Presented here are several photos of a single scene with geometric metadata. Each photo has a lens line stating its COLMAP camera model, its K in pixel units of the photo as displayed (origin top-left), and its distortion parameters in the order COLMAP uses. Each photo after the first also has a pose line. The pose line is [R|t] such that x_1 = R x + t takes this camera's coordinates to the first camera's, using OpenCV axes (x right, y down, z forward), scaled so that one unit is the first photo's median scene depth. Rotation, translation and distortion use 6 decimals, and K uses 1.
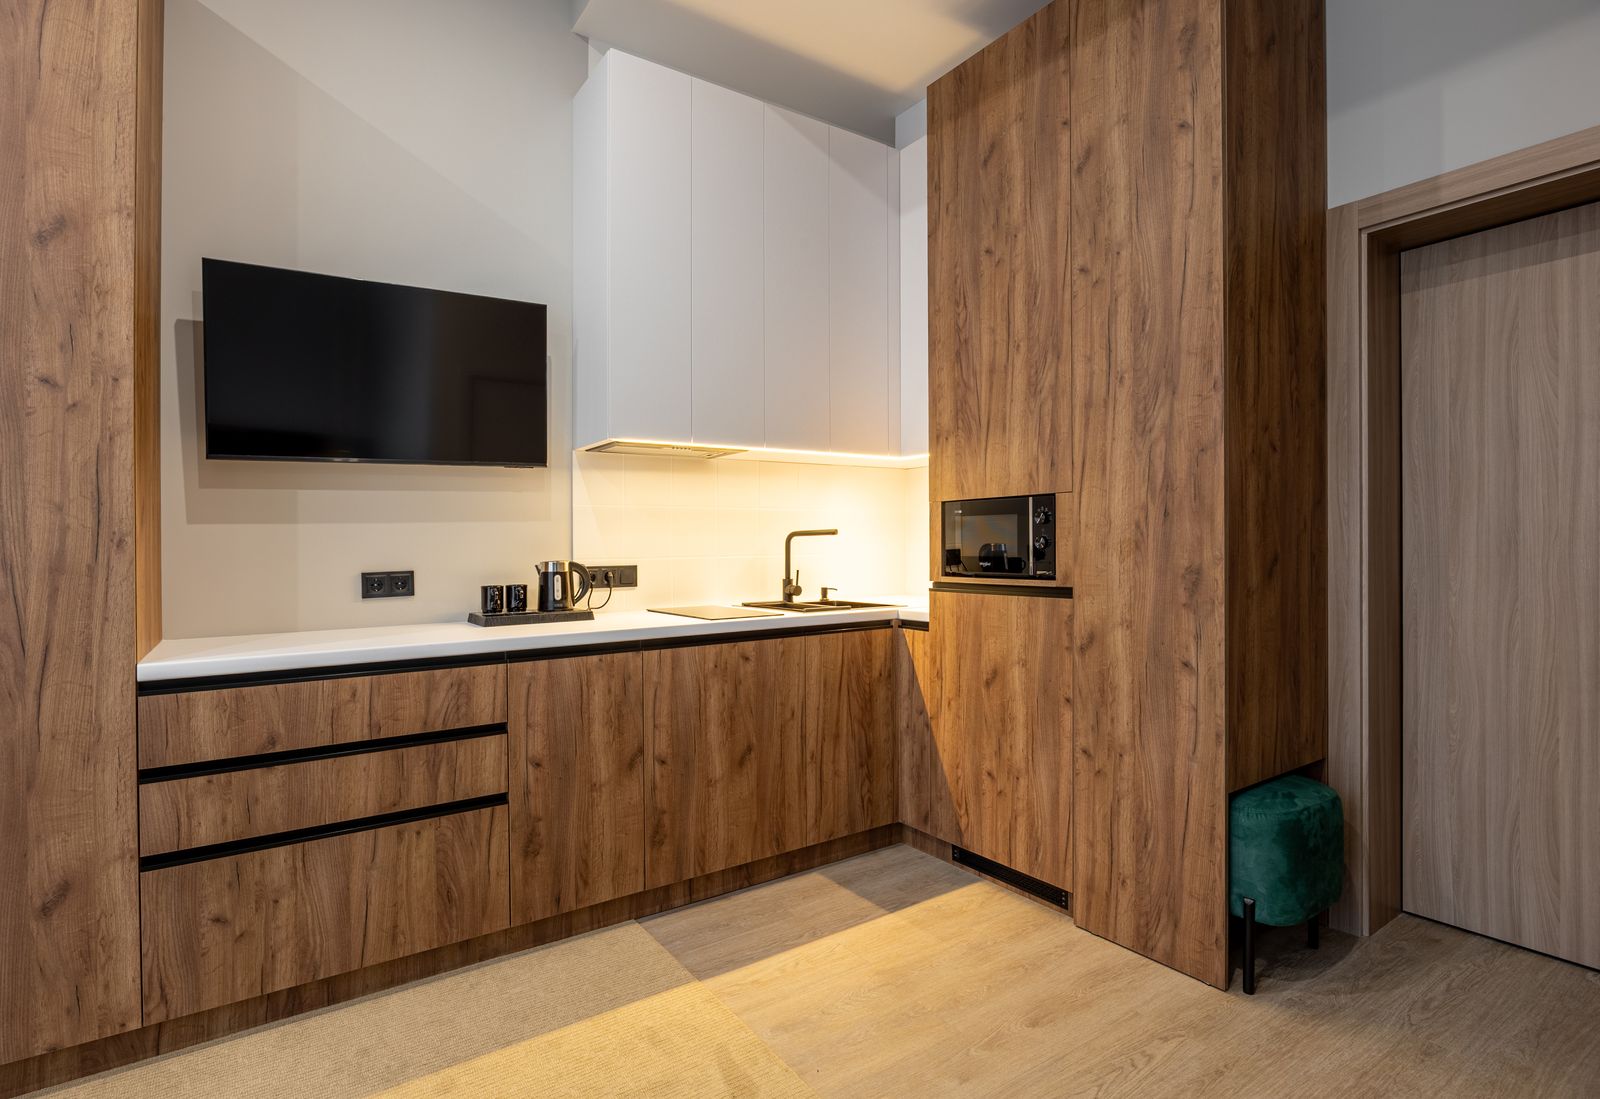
lens RADIAL K [[811.0, 0, 800.0], [0, 811.0, 549.5], [0, 0, 1]] dist [-0.001095, -0.000690]
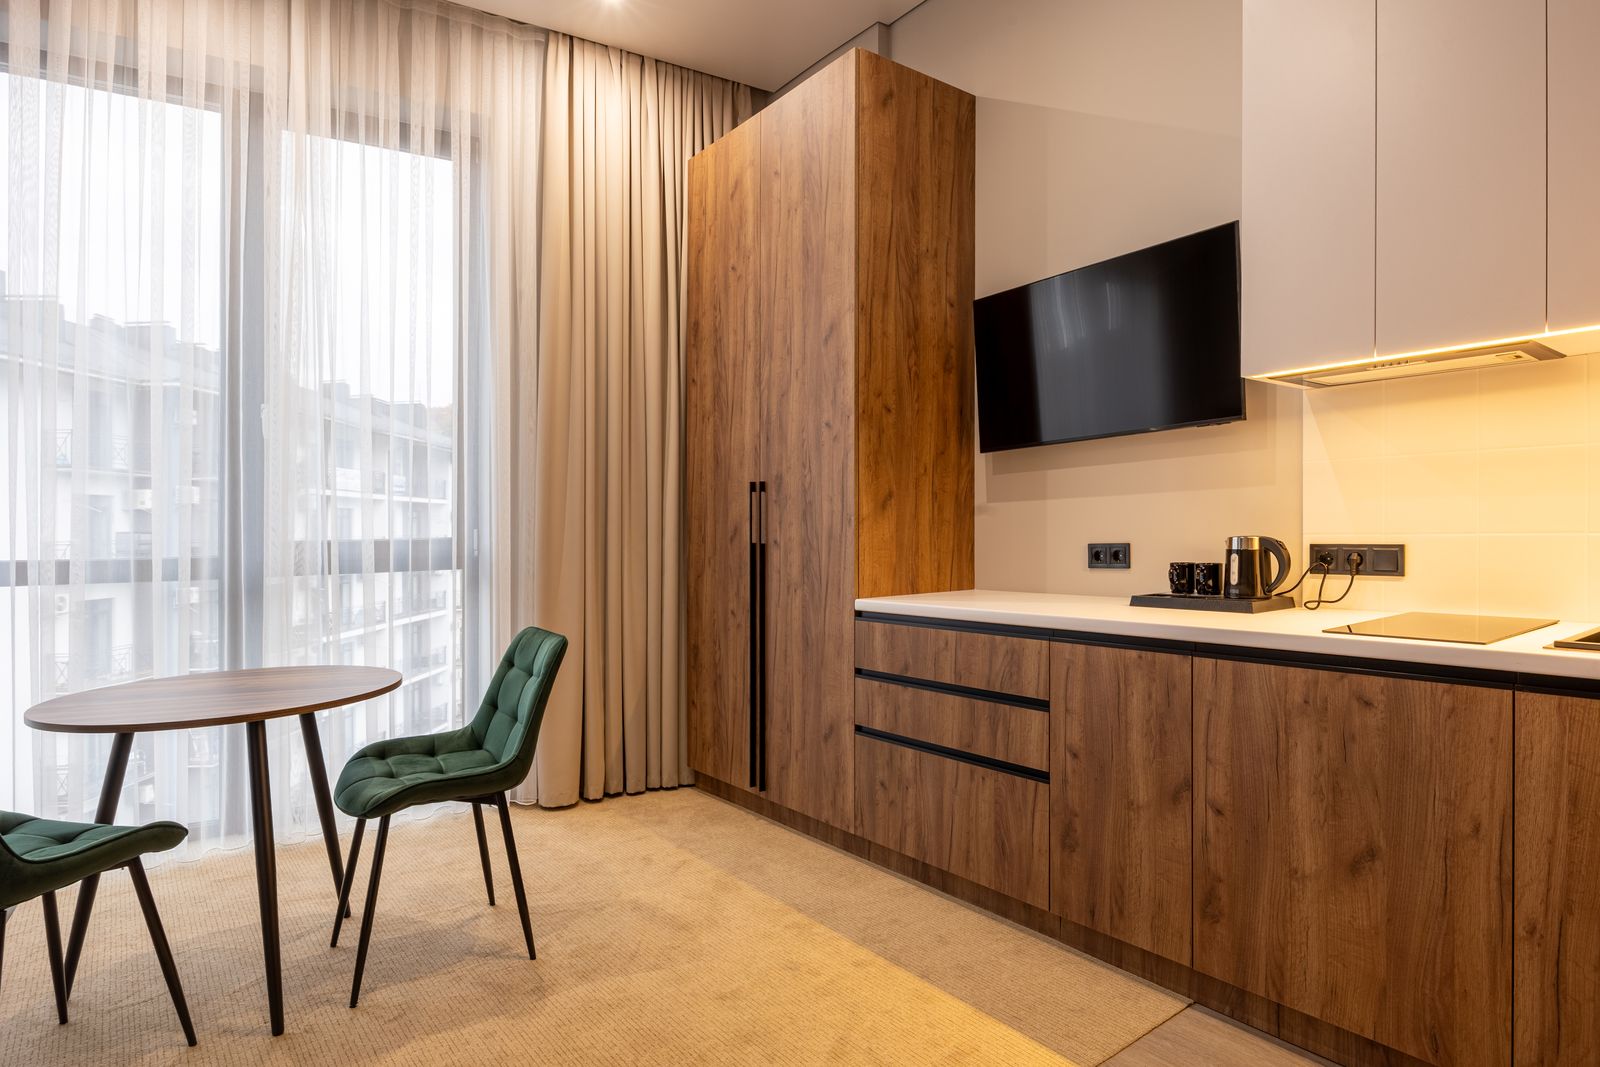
lens RADIAL K [[894.5, 0, 799.8], [0, 894.5, 515.7], [0, 0, 1]] dist [-0.001009, -0.000398]
pose [[0.050260, -0.002366, -0.998733, 0.656160], [0.007625, 0.999969, -0.001985, -0.009372], [0.998707, -0.007516, 0.050277, 0.607851]]
